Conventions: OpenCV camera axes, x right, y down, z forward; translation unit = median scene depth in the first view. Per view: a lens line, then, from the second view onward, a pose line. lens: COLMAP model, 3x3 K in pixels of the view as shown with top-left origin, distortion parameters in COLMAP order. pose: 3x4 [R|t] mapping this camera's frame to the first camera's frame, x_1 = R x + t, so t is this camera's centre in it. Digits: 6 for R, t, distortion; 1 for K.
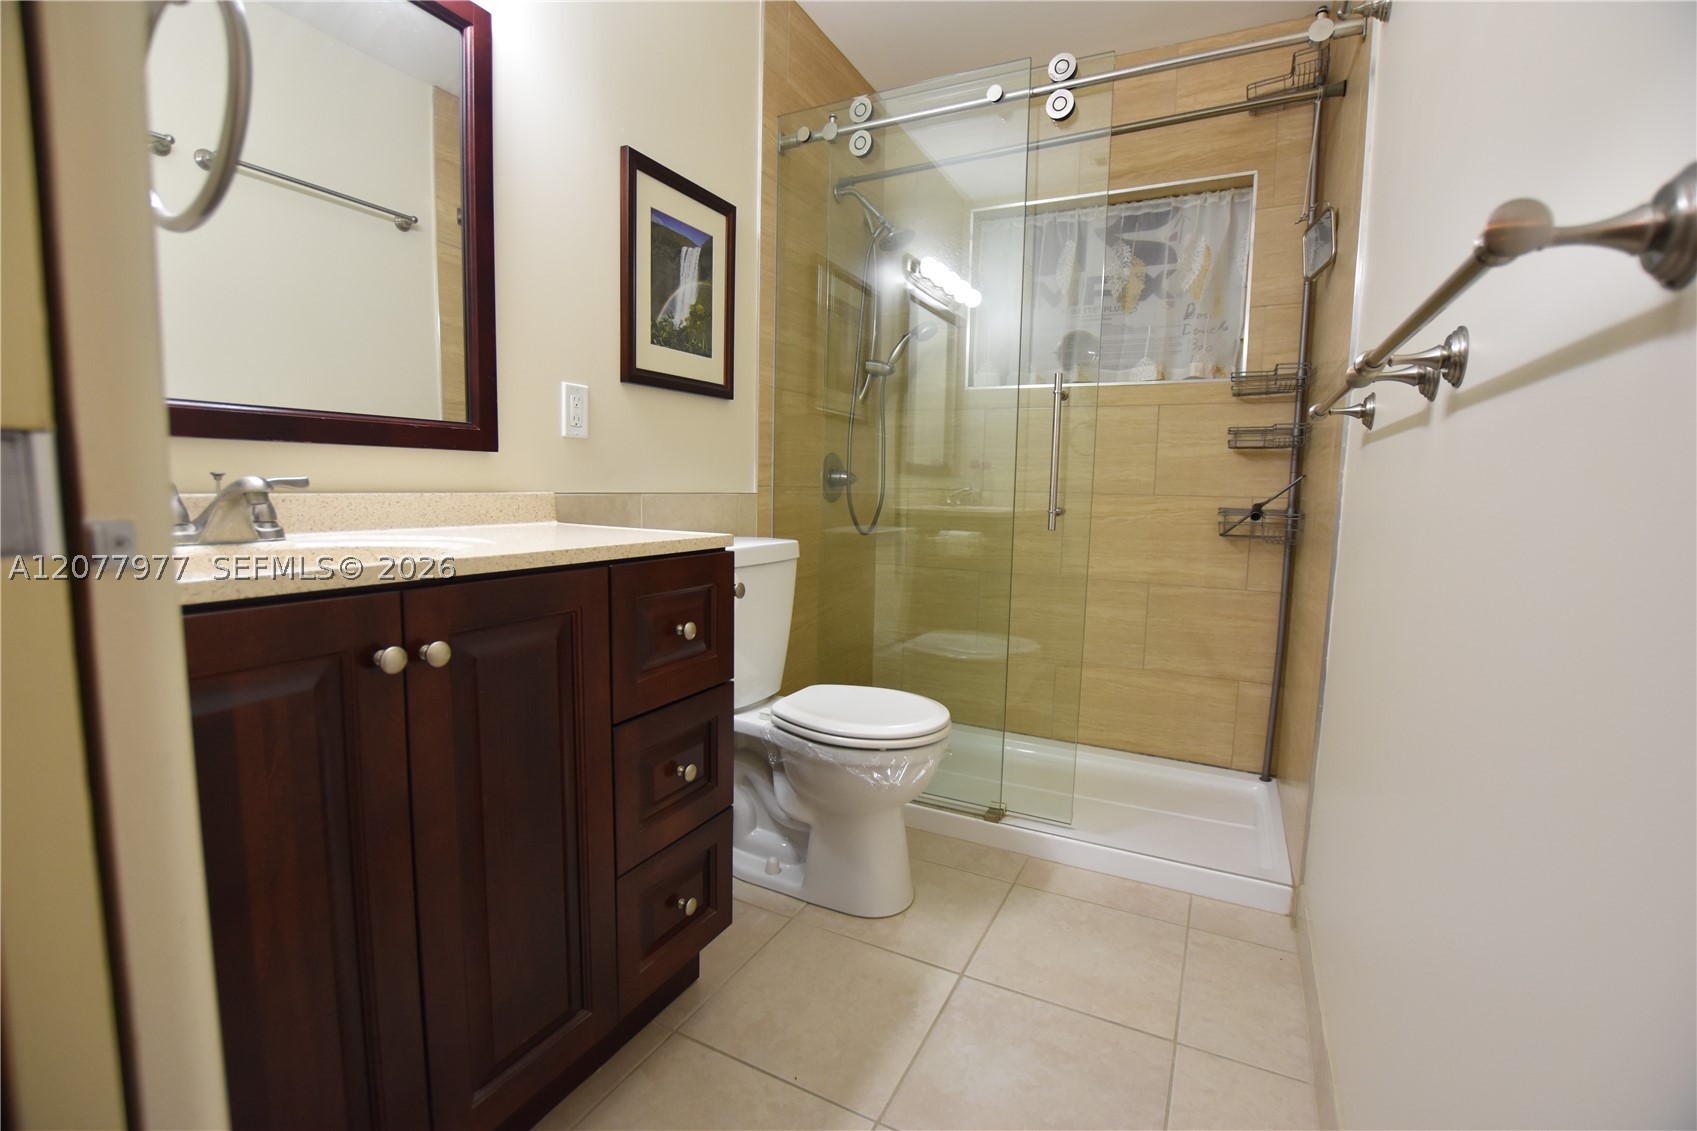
lens RADIAL K [[752.2, 0, 852.0], [0, 752.2, 559.9], [0, 0, 1]] dist [-0.034327, 0.004339]
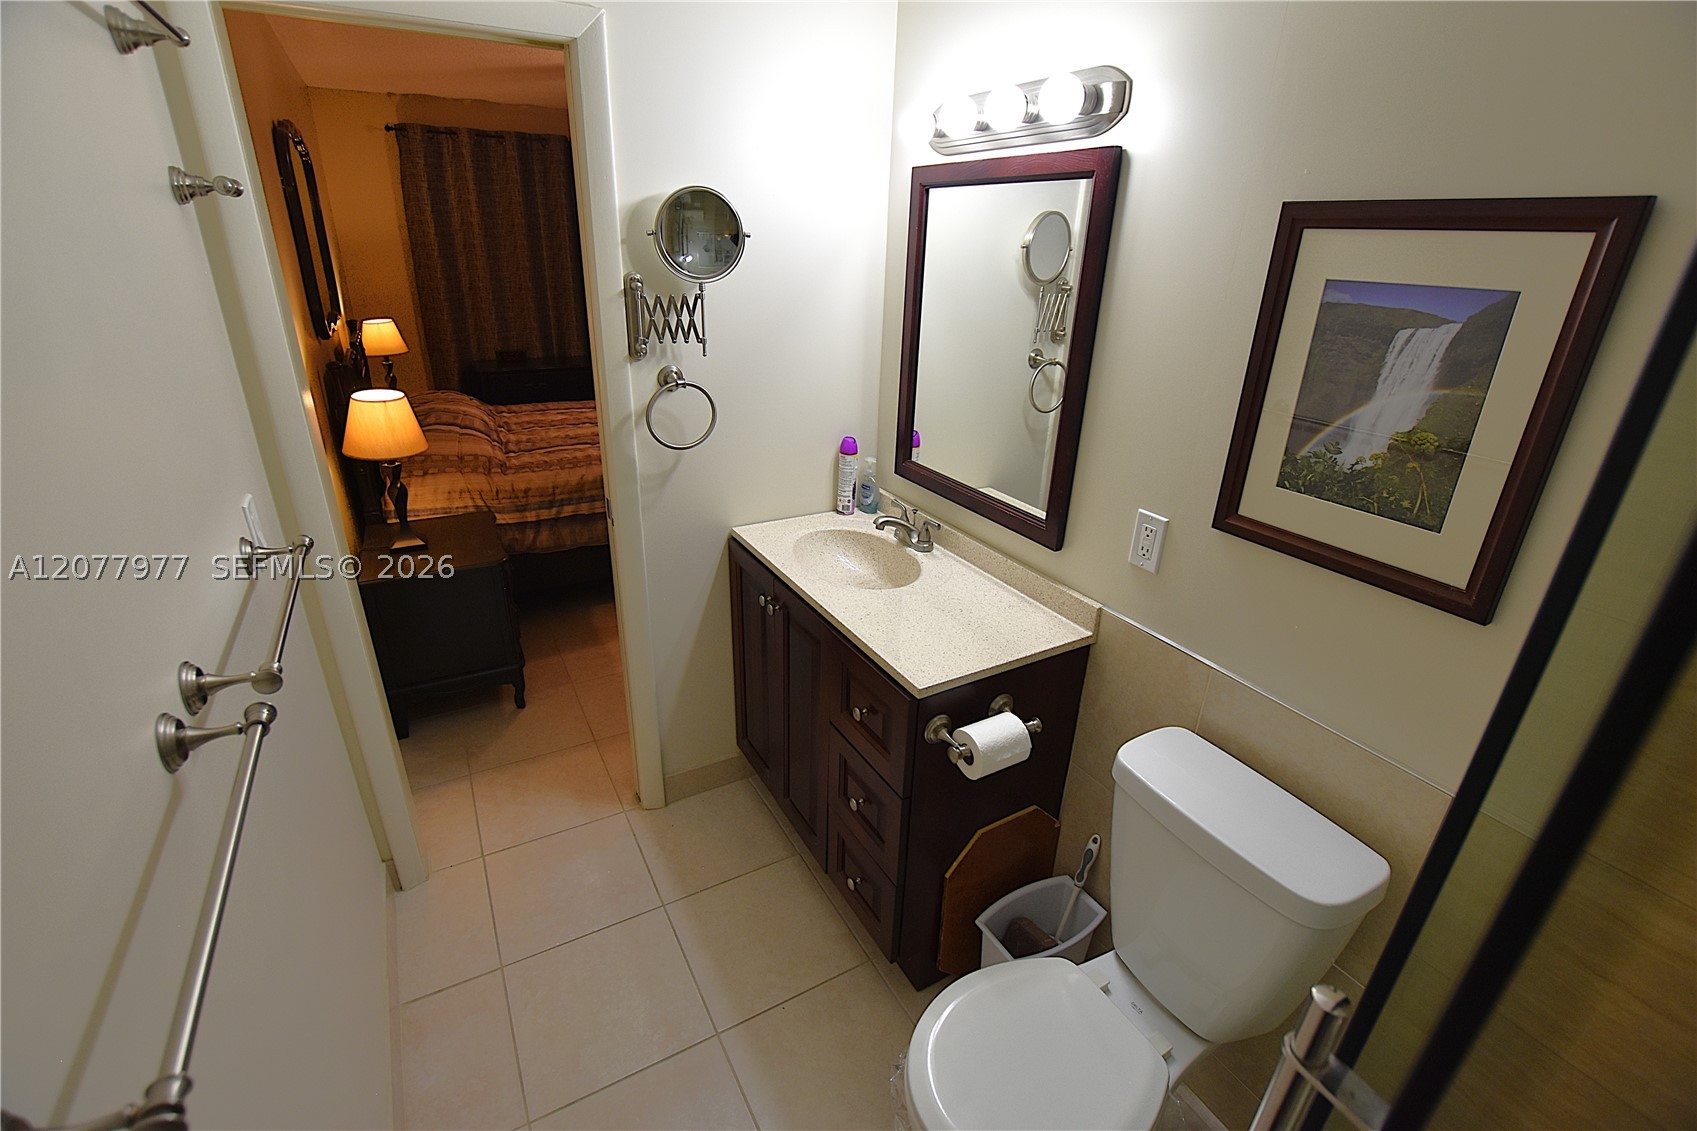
lens RADIAL K [[745.3, 0, 848.5], [0, 745.3, 565.5], [0, 0, 1]] dist [-0.030102, -0.000174]
pose [[-0.547278, 0.295078, -0.783209, 0.433578], [-0.129905, 0.894499, 0.427780, -0.408496], [0.826808, 0.335857, -0.451207, 0.891491]]
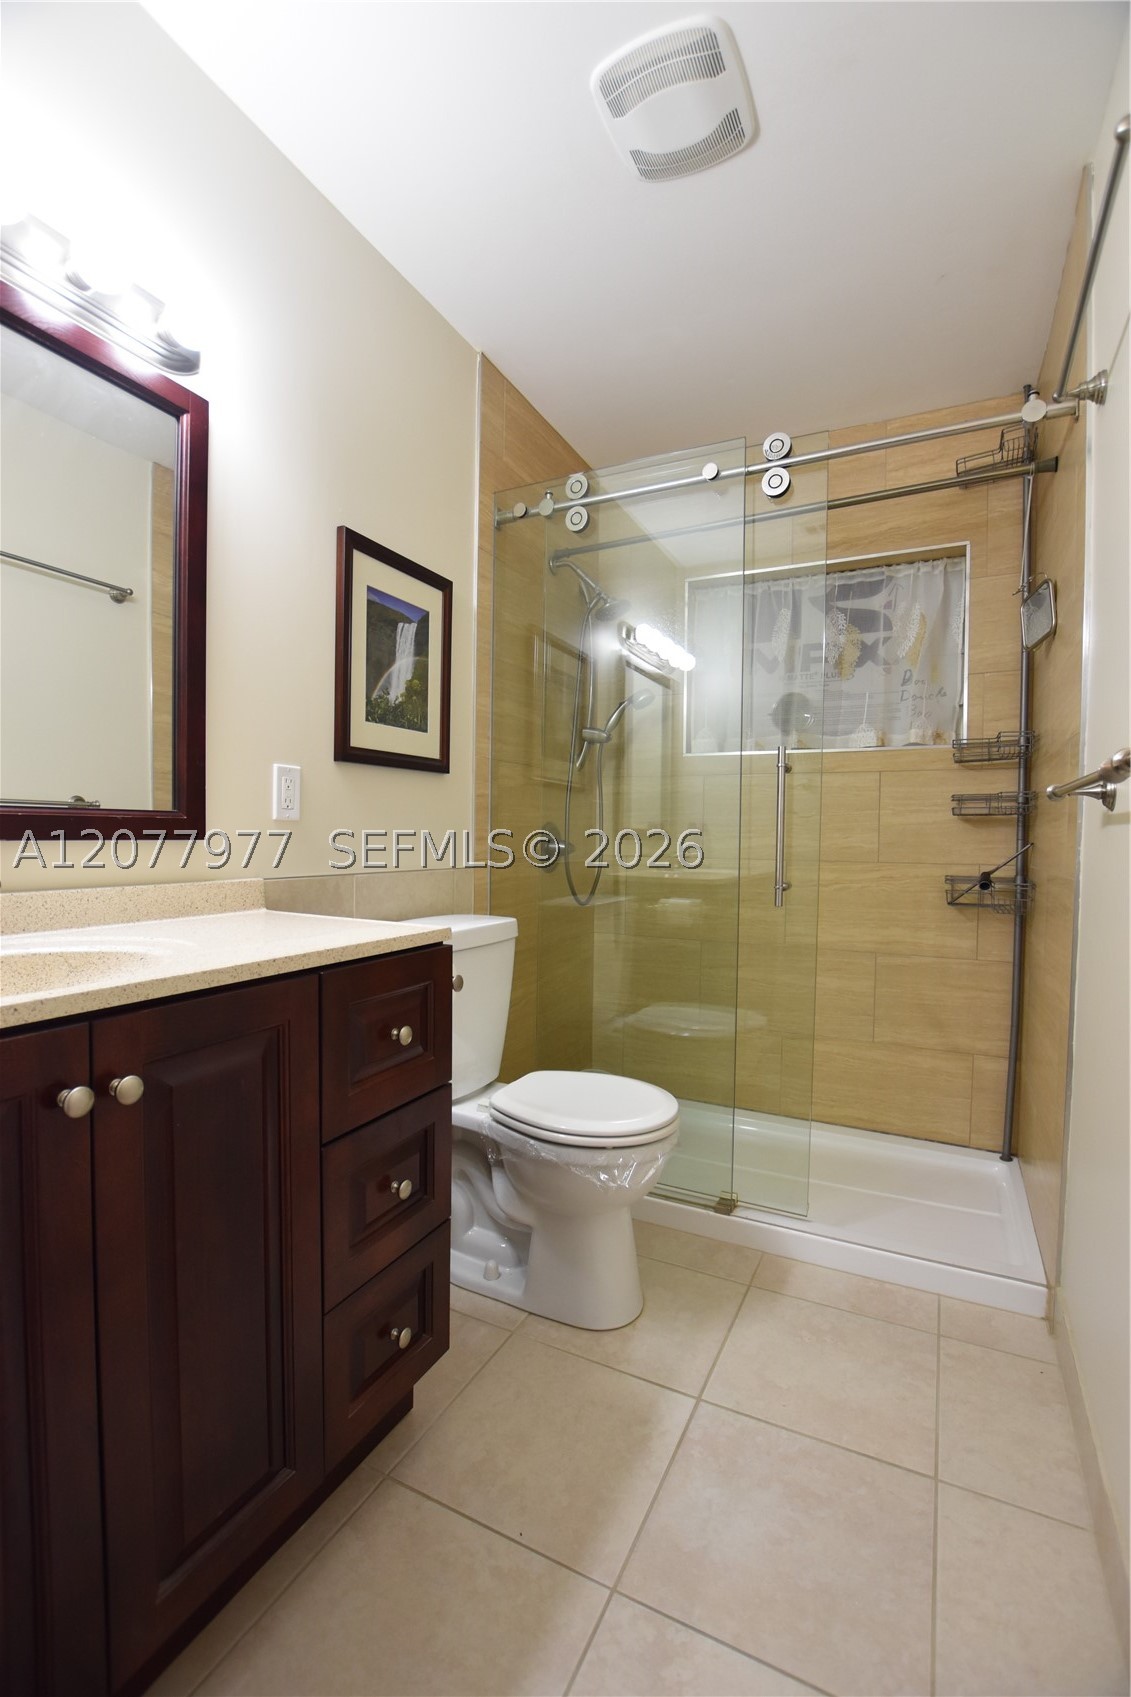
lens RADIAL K [[752.2, 0, 570.1], [0, 752.2, 853.9], [0, 0, 1]] dist [-0.034327, 0.004339]
pose [[0.999930, -0.008787, 0.007907, -0.009778], [0.009348, 0.997213, -0.074022, -0.036212], [-0.007234, 0.074090, 0.997225, 0.030245]]
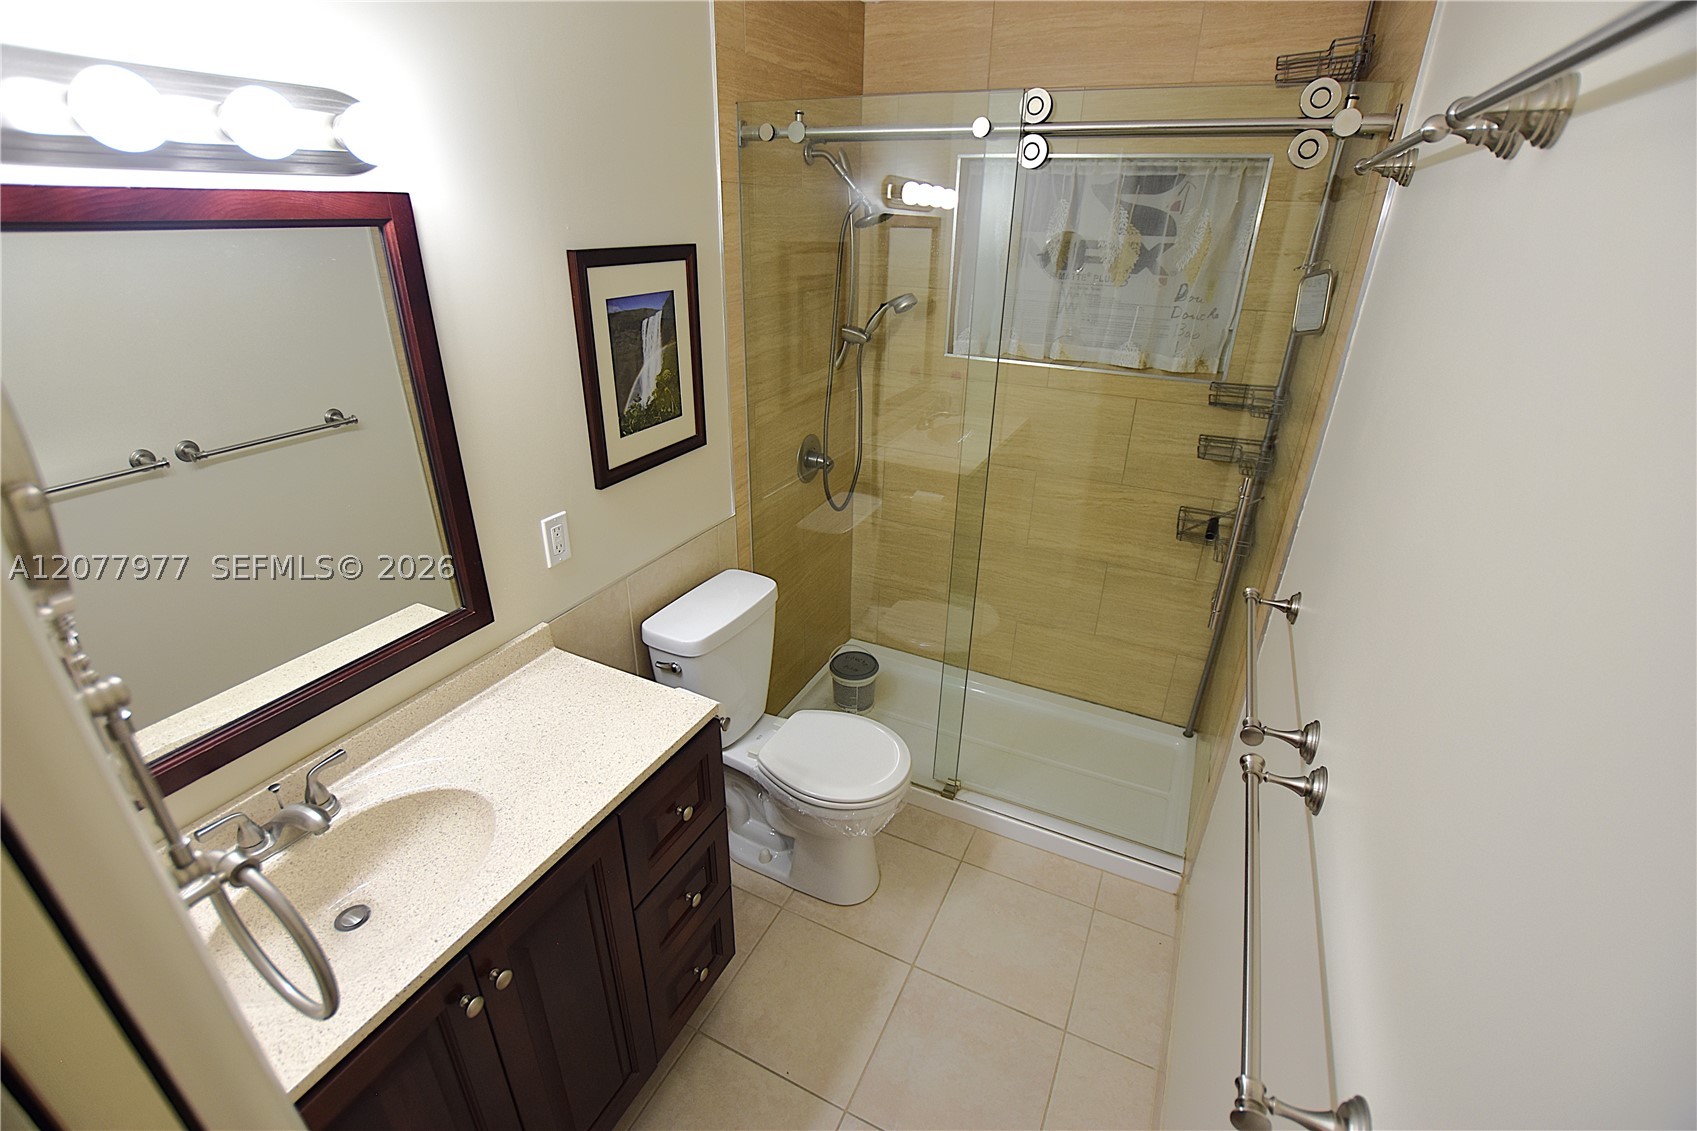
lens RADIAL K [[752.2, 0, 852.0], [0, 752.2, 559.9], [0, 0, 1]] dist [-0.034327, 0.004339]
pose [[0.999835, -0.008671, 0.015933, 0.019222], [0.002948, 0.944348, 0.328935, -0.410640], [-0.017898, -0.328834, 0.944218, -0.000487]]
